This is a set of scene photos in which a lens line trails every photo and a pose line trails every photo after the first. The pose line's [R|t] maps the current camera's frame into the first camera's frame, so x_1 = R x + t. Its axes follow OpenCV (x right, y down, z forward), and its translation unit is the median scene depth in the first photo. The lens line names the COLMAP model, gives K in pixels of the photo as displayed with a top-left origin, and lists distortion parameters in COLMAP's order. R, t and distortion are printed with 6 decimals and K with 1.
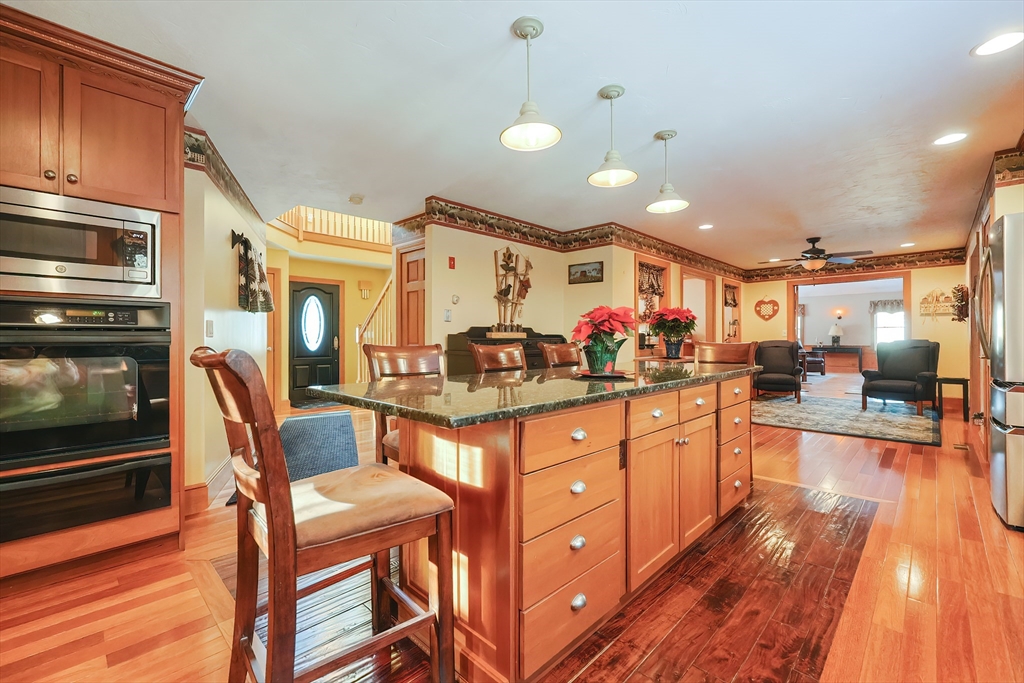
lens RADIAL K [[440.7, 0, 512.9], [0, 440.7, 336.4], [0, 0, 1]] dist [-0.004297, -0.000057]
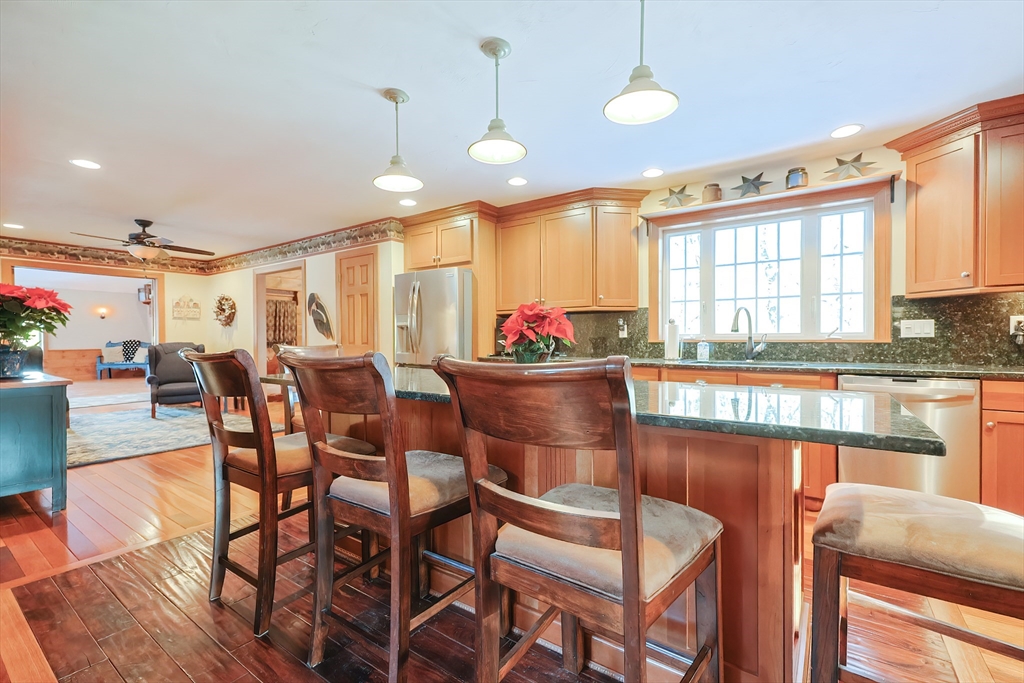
lens RADIAL K [[440.7, 0, 515.0], [0, 440.7, 342.7], [0, 0, 1]] dist [-0.004297, -0.000057]
pose [[-0.155893, -0.009939, 0.987724, -0.216263], [-0.002215, 0.999950, 0.009713, -0.004413], [-0.987771, -0.000673, -0.155908, 0.404250]]
